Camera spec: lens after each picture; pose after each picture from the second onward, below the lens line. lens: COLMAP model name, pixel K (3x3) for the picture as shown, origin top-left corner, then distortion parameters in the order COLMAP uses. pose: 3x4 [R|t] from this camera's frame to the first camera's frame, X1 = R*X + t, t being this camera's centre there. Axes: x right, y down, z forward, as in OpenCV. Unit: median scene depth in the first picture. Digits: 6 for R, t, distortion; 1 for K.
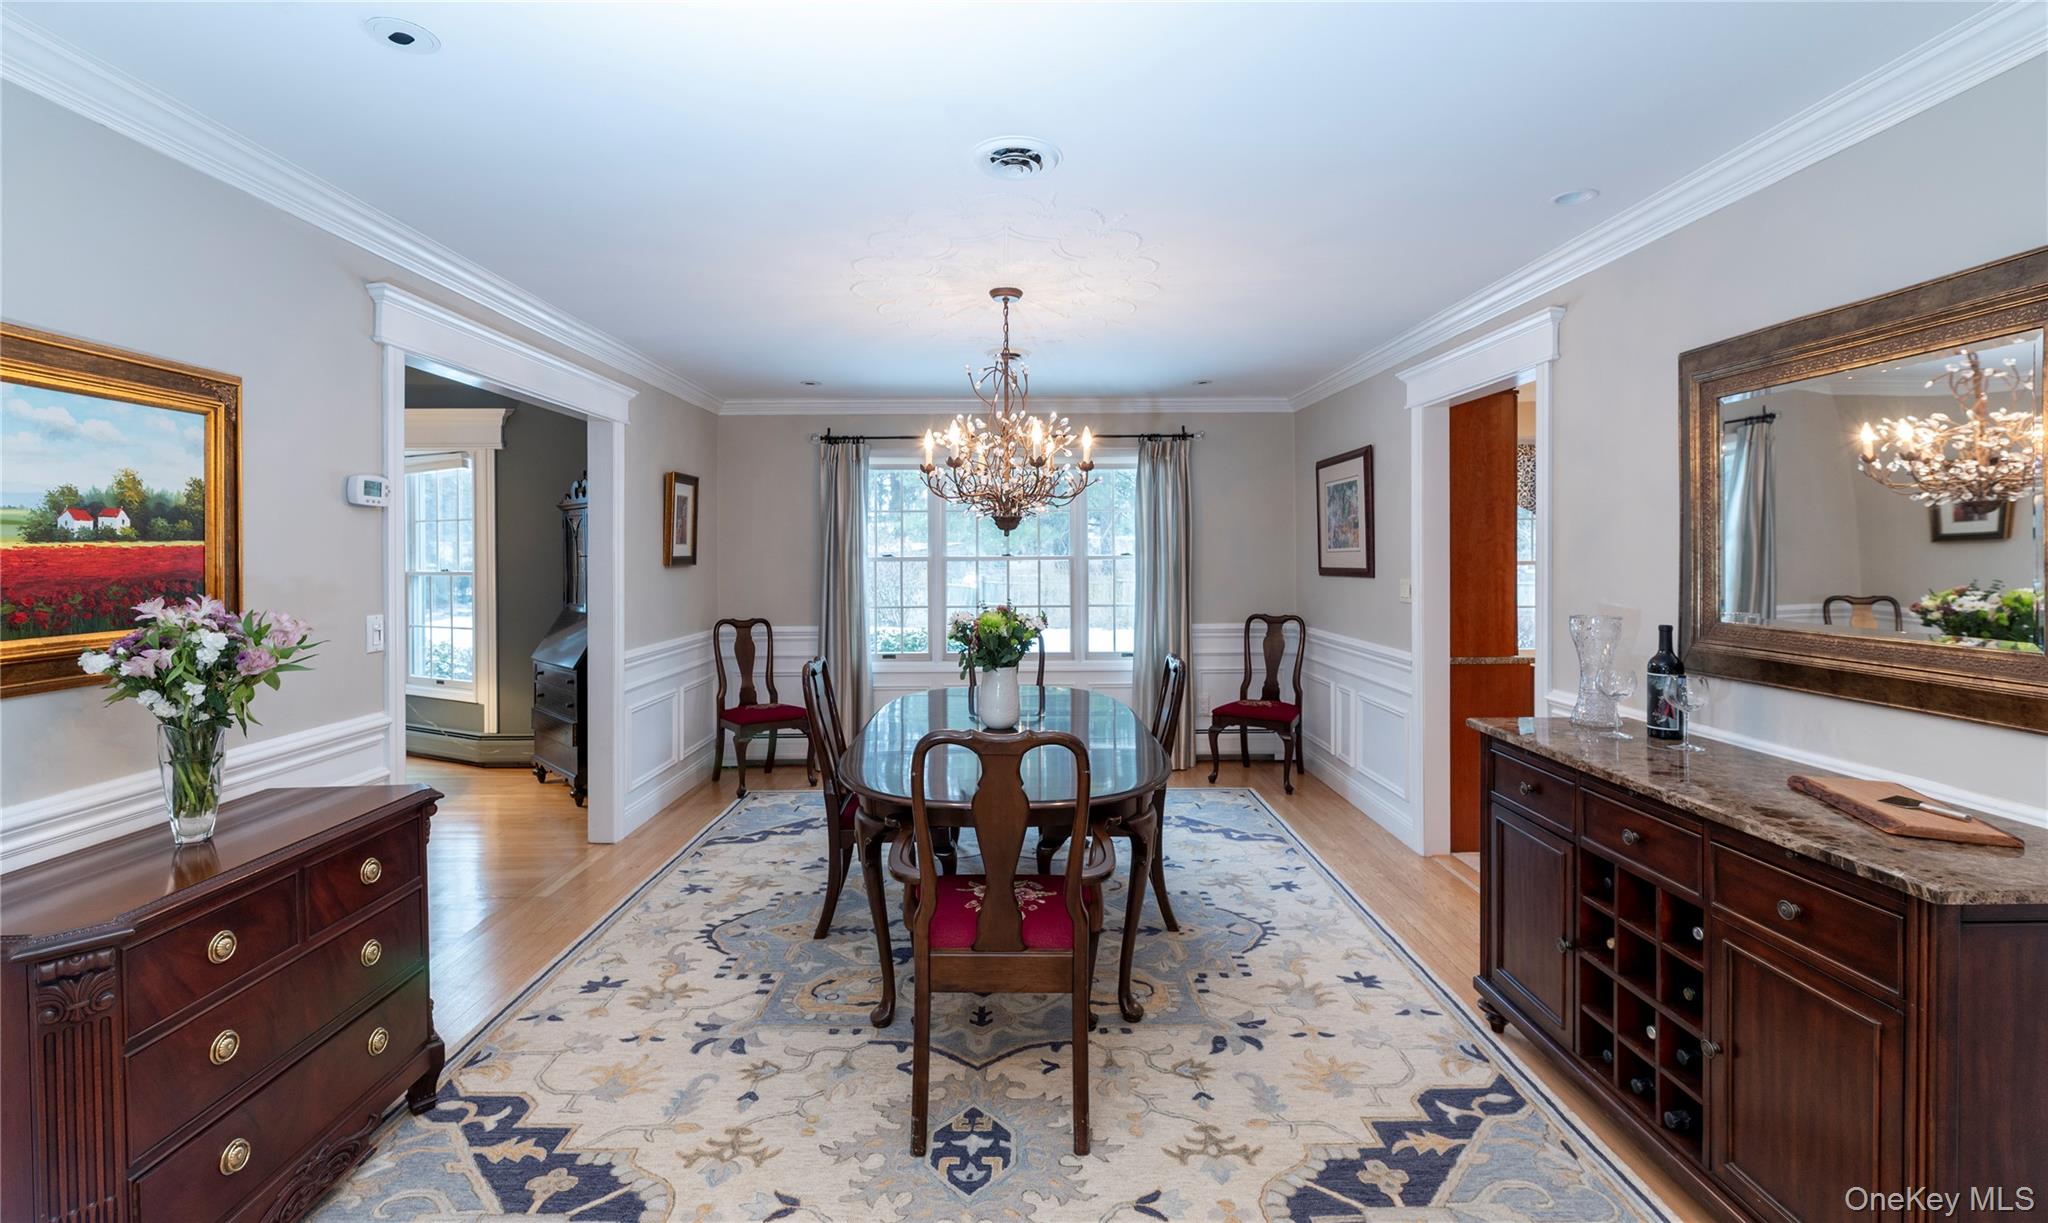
lens RADIAL K [[886.1, 0, 1018.9], [0, 886.1, 558.2], [0, 0, 1]] dist [0.000163, -0.000716]
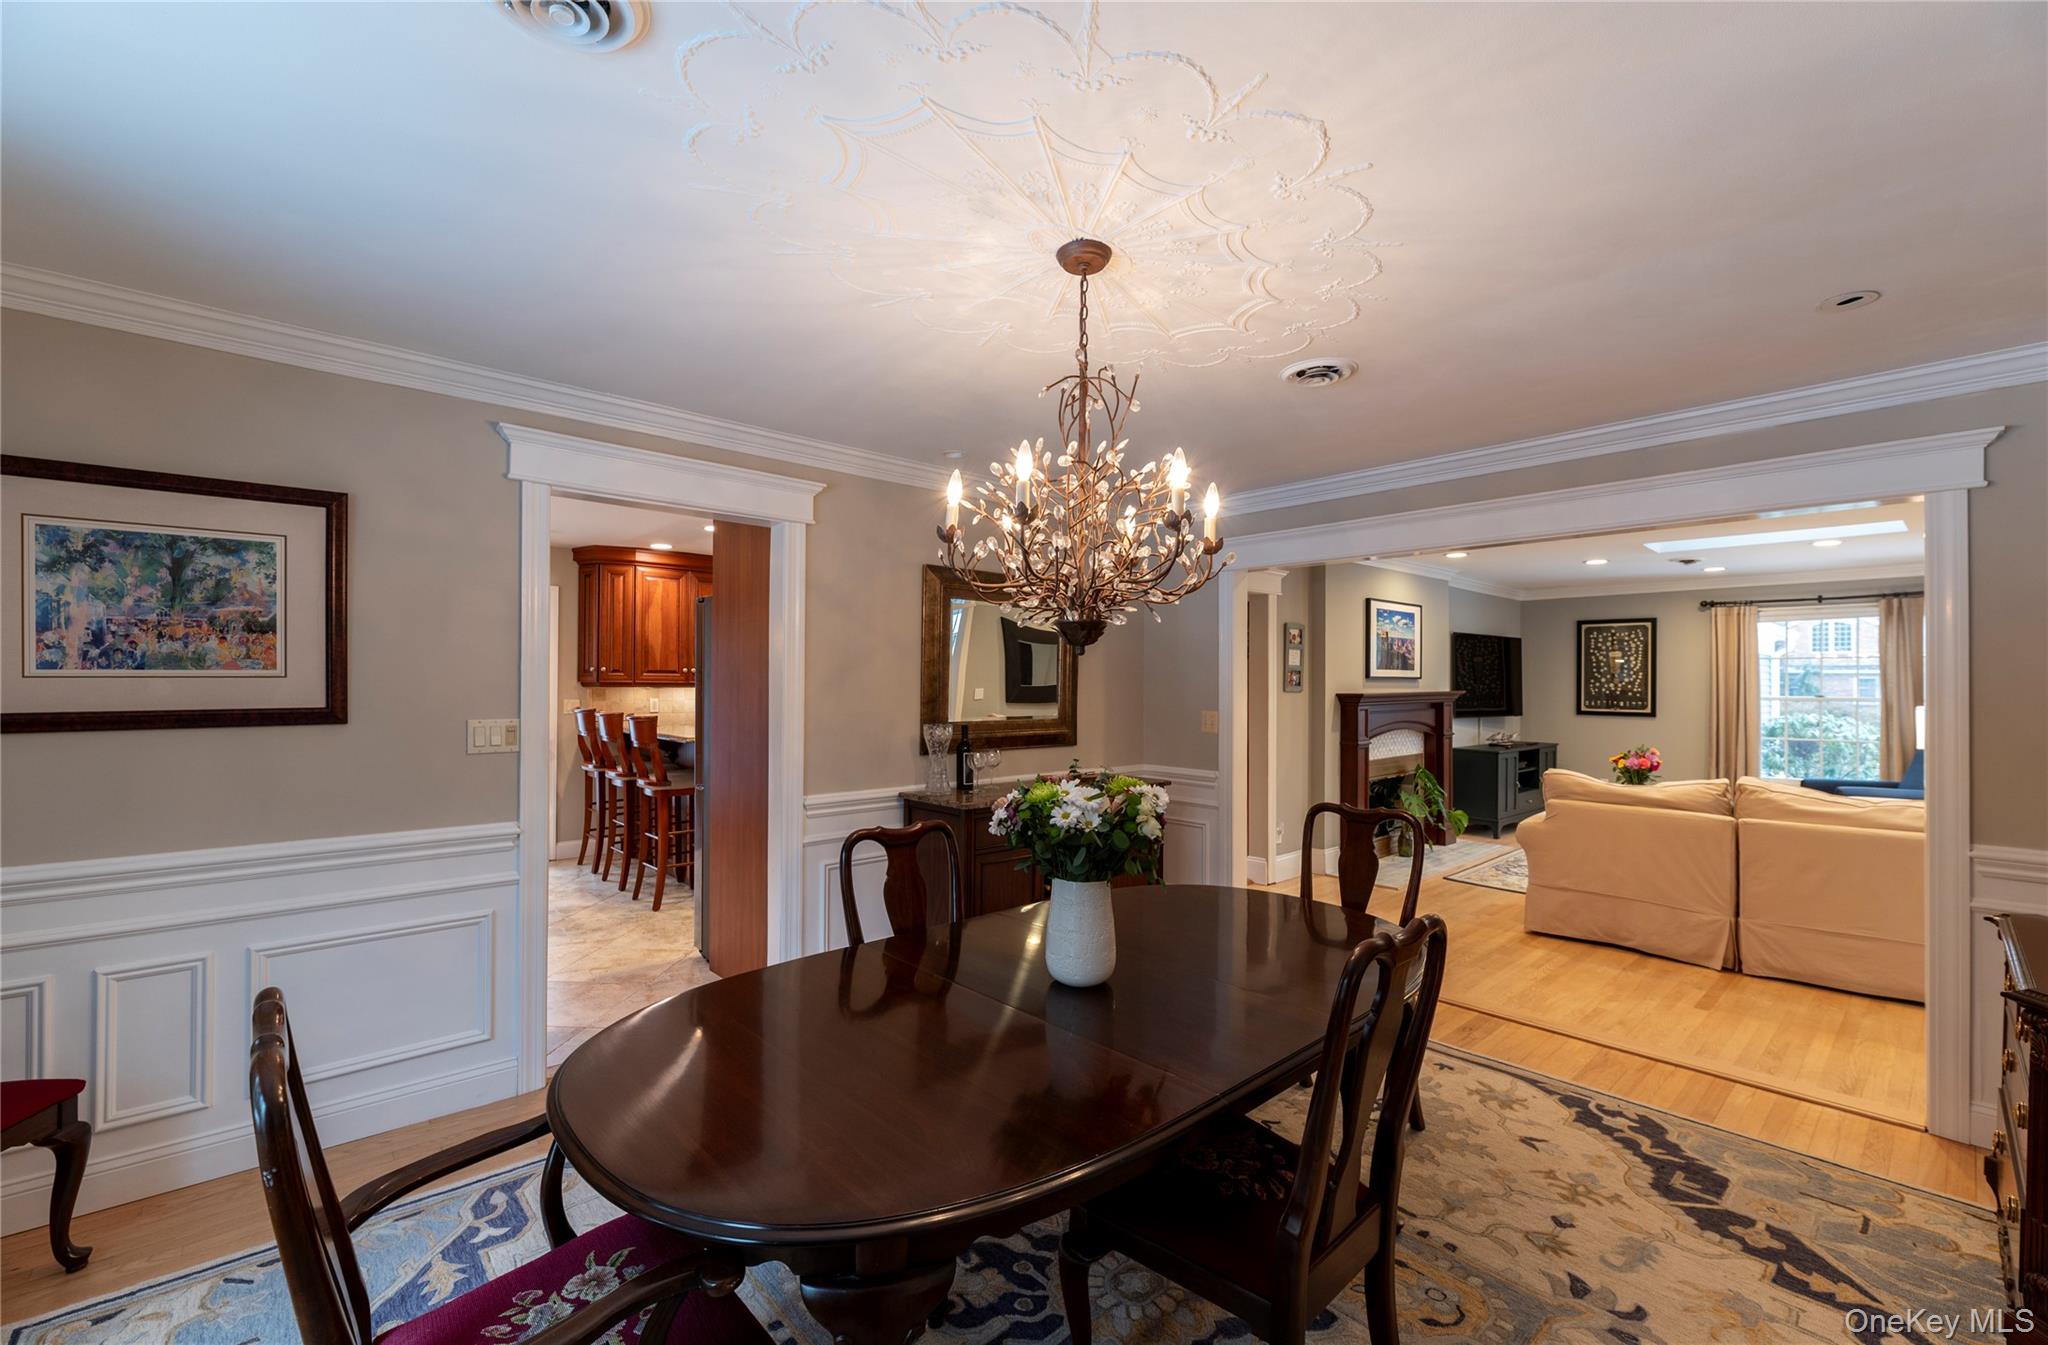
lens RADIAL K [[855.2, 0, 1014.7], [0, 855.2, 674.2], [0, 0, 1]] dist [-0.000926, 0.000135]
pose [[-0.659200, 0.007196, 0.751933, -0.596638], [0.000836, 0.999961, -0.008836, -0.009327], [-0.751967, -0.005196, -0.659180, 2.001847]]
